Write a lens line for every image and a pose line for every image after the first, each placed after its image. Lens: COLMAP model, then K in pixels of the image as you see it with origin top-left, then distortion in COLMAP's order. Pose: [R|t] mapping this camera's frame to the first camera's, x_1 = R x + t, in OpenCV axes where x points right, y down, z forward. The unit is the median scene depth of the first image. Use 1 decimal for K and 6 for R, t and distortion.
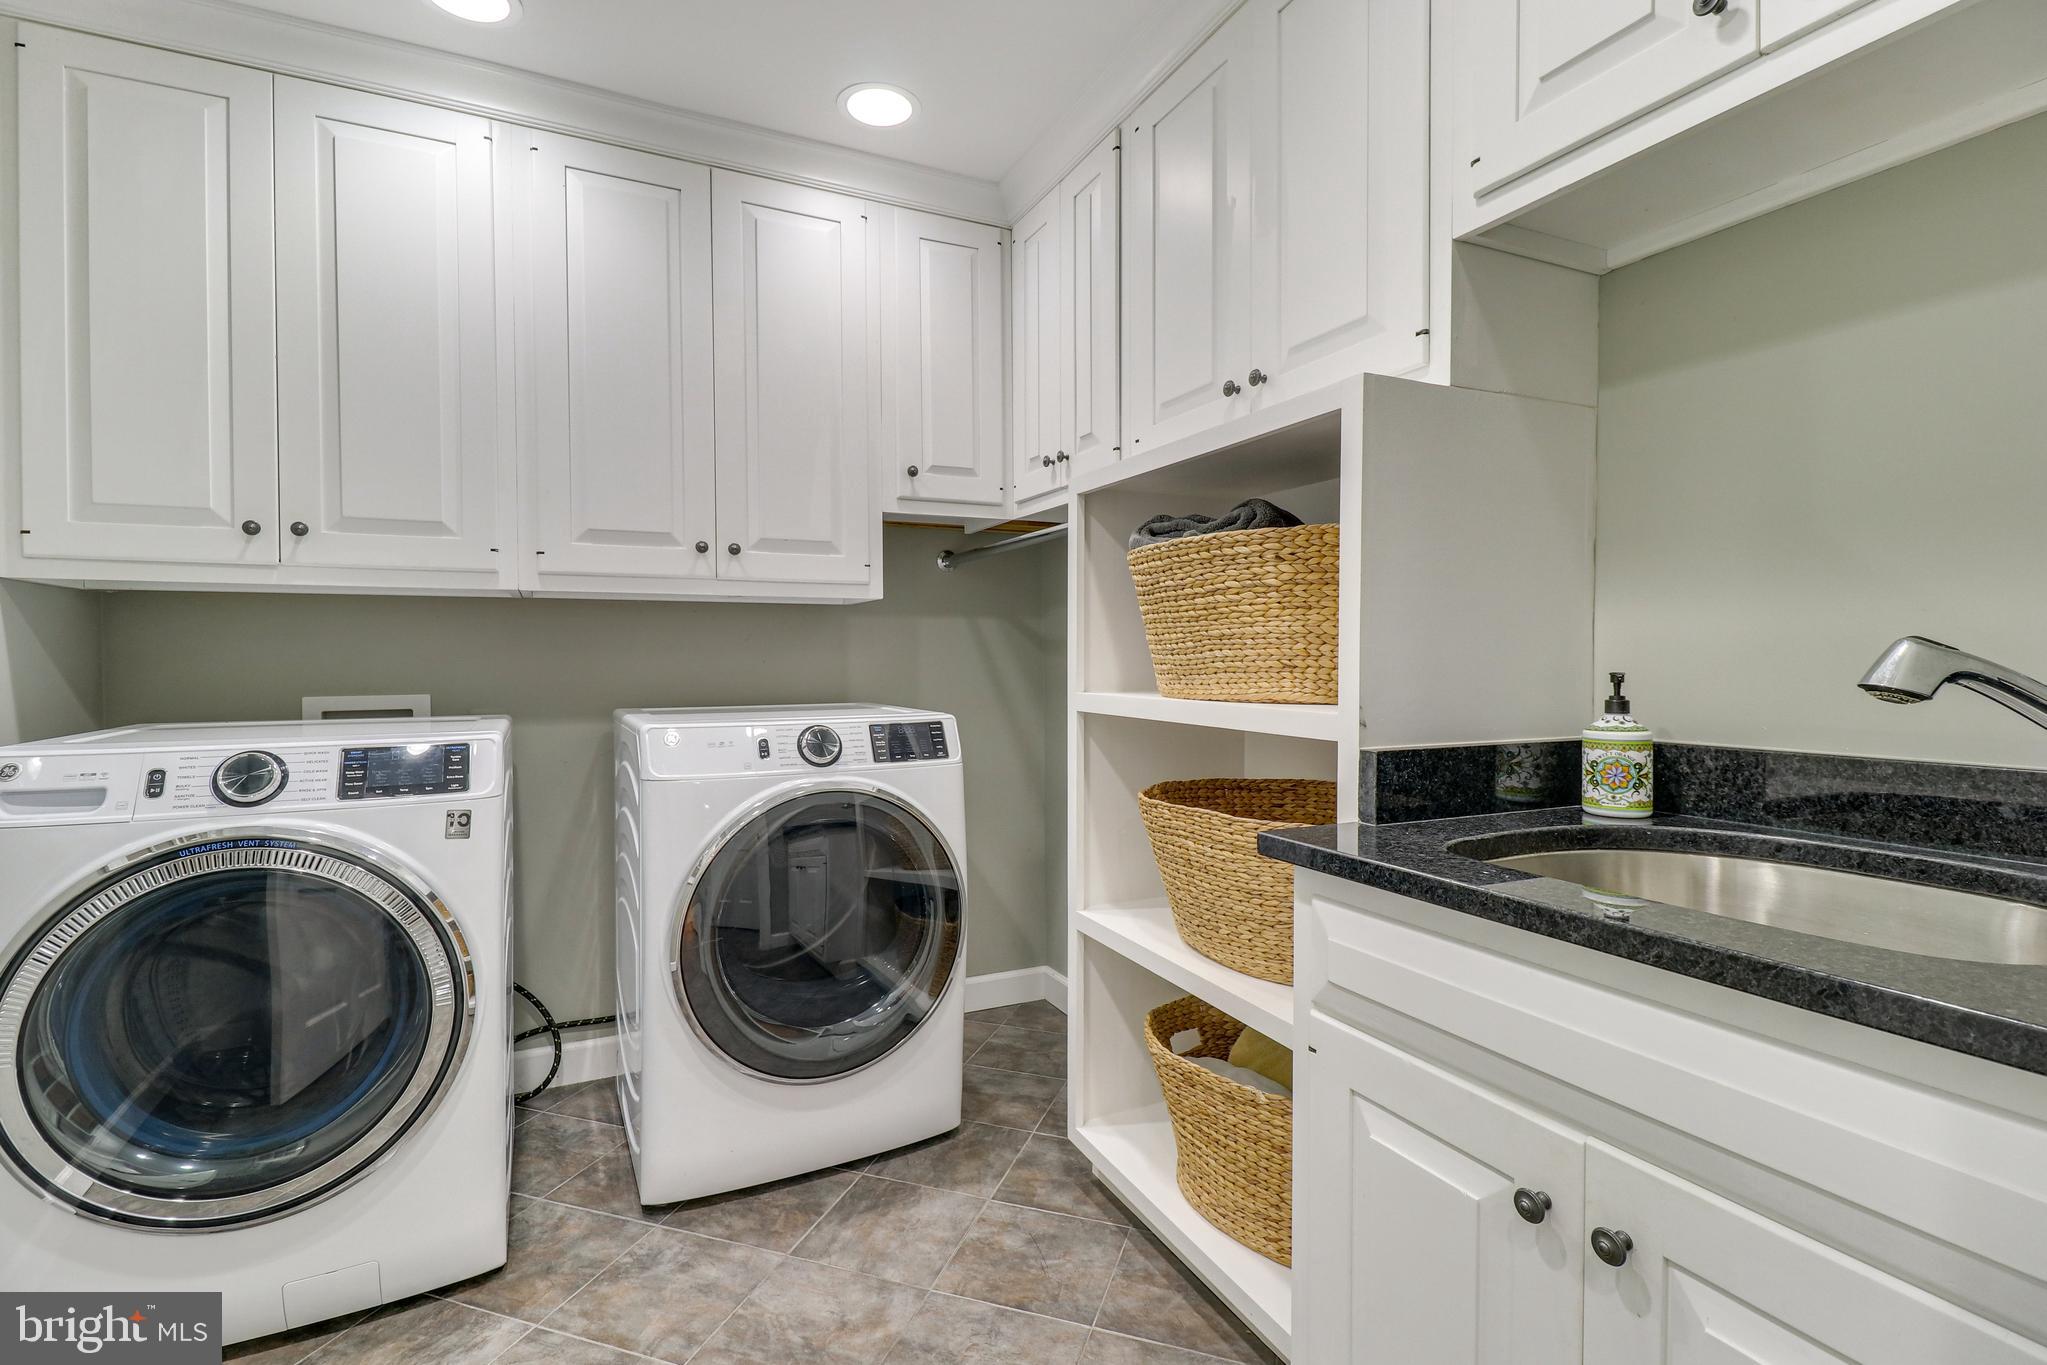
lens RADIAL K [[966.8, 0, 1014.8], [0, 966.8, 671.6], [0, 0, 1]] dist [0.002668, -0.005836]
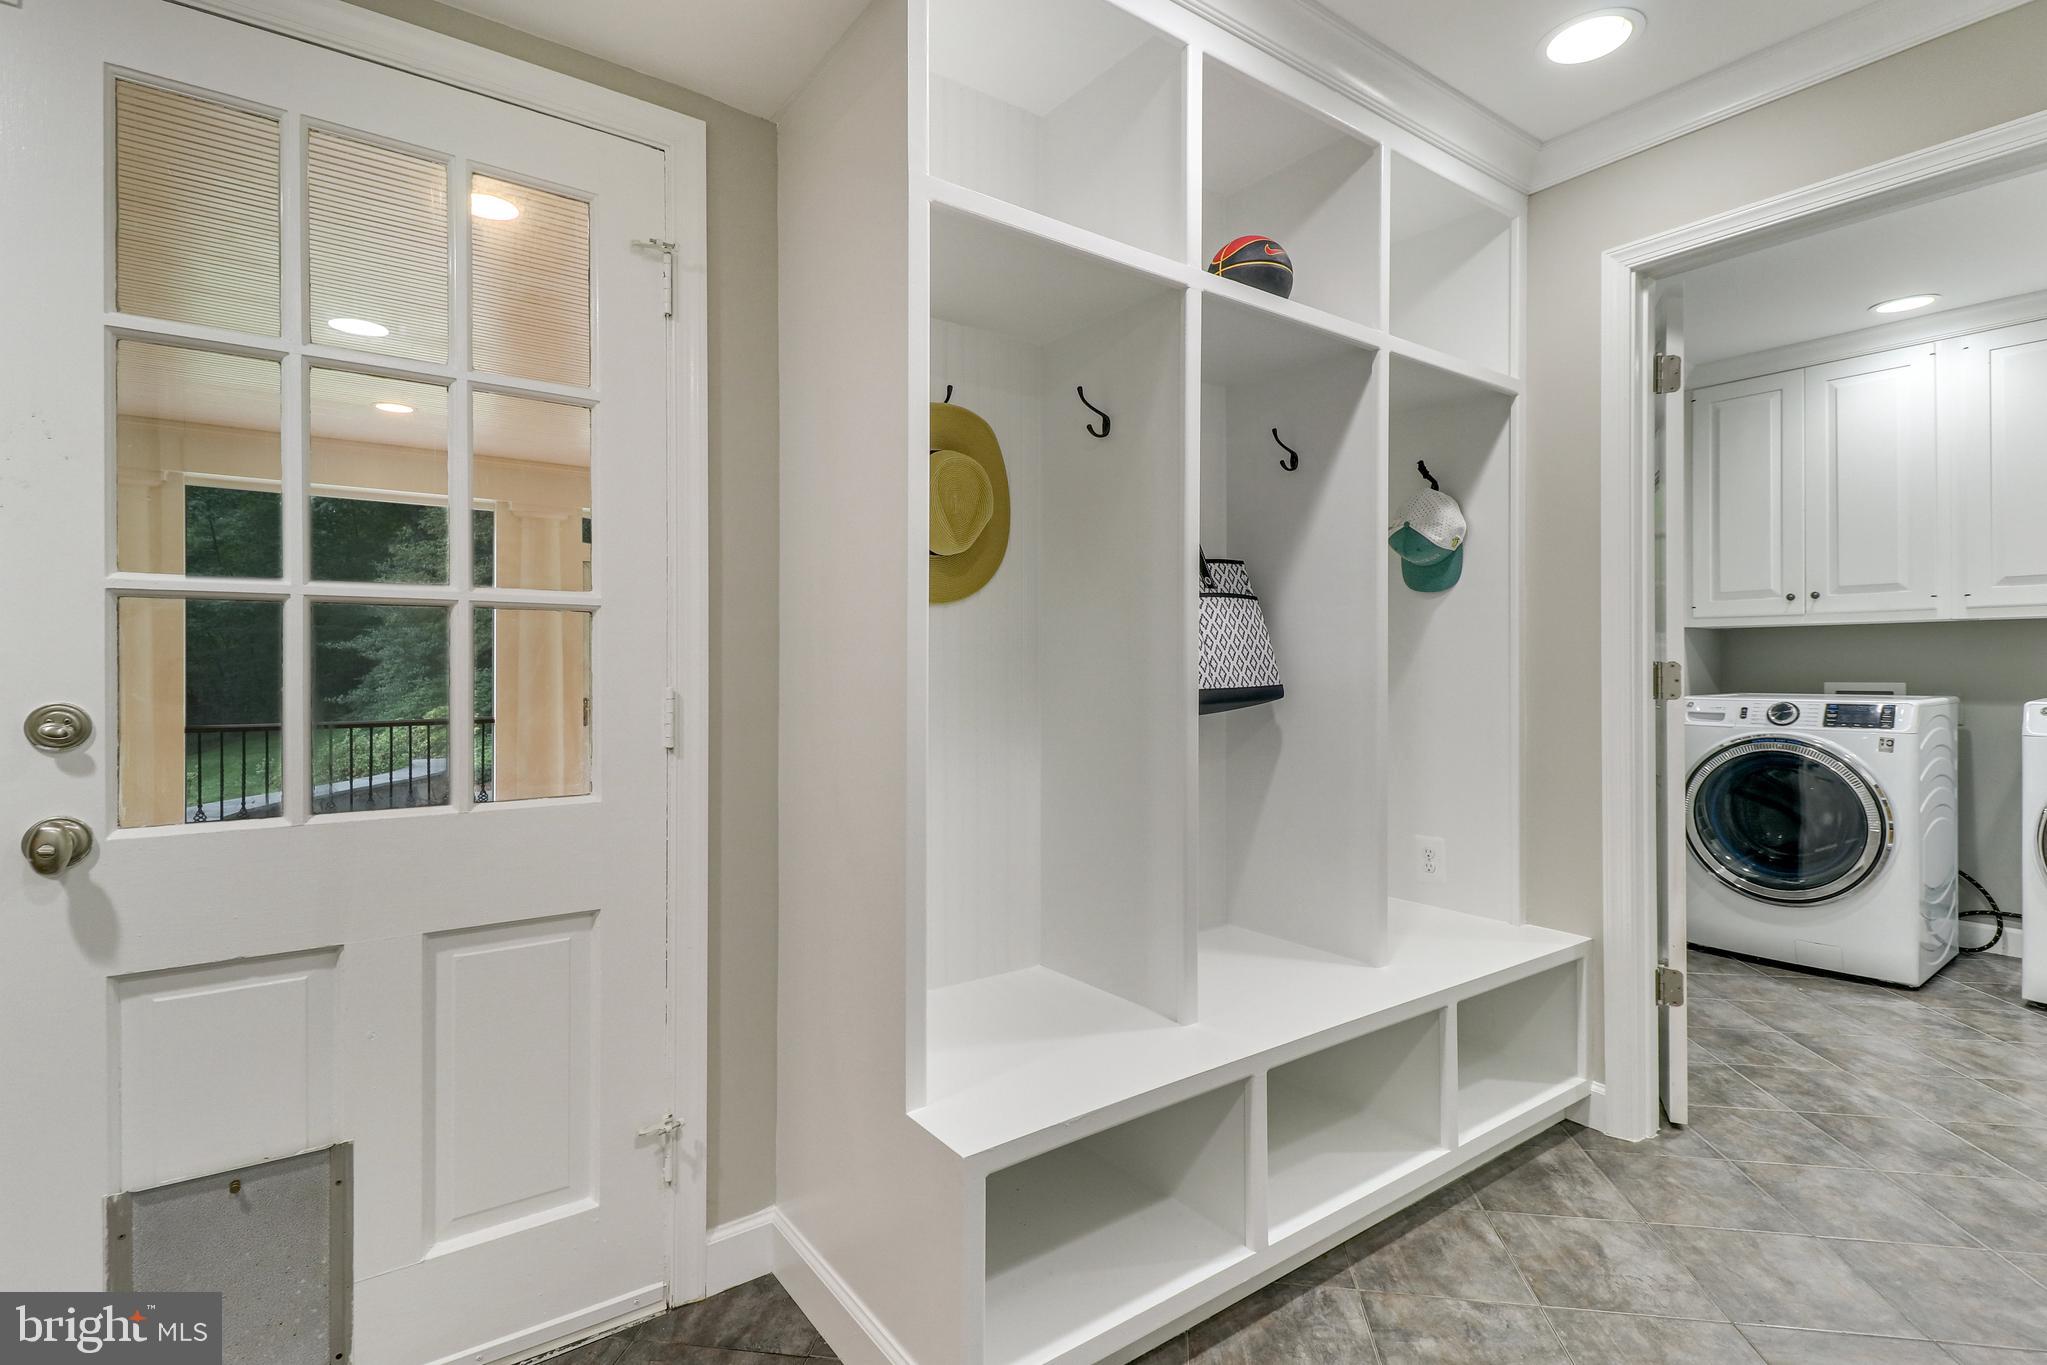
lens RADIAL K [[966.8, 0, 1014.8], [0, 966.8, 671.6], [0, 0, 1]] dist [0.002668, -0.005836]
pose [[0.181464, 0.006367, -0.983377, 1.012579], [-0.009023, 0.999948, 0.004810, 0.015349], [0.983356, 0.008000, 0.181512, -1.080240]]
